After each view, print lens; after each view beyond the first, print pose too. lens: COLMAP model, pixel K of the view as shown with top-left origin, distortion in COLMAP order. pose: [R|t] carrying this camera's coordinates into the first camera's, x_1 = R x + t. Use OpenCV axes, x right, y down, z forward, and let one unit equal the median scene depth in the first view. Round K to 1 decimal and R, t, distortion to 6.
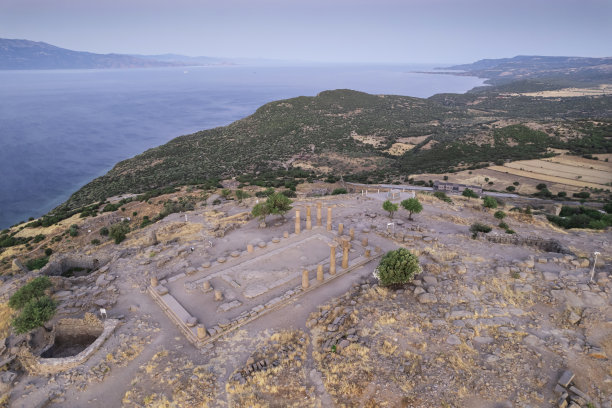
lens RADIAL K [[389.6, 0, 307.0], [0, 389.6, 202.2], [0, 0, 1]] dist [-0.075239, 0.066407]
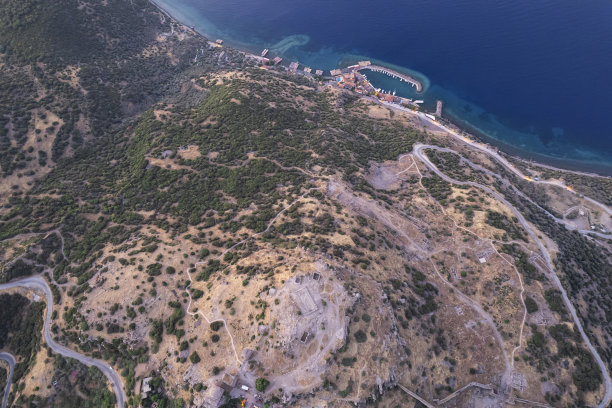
lens RADIAL K [[389.6, 0, 308.8], [0, 389.6, 203.3], [0, 0, 1]] dist [-0.075239, 0.066407]
pose [[-0.230203, 0.856059, -0.462785, 0.247514], [-0.347924, 0.371723, 0.860680, -0.977663], [0.908821, 0.359145, 0.212272, -0.183522]]
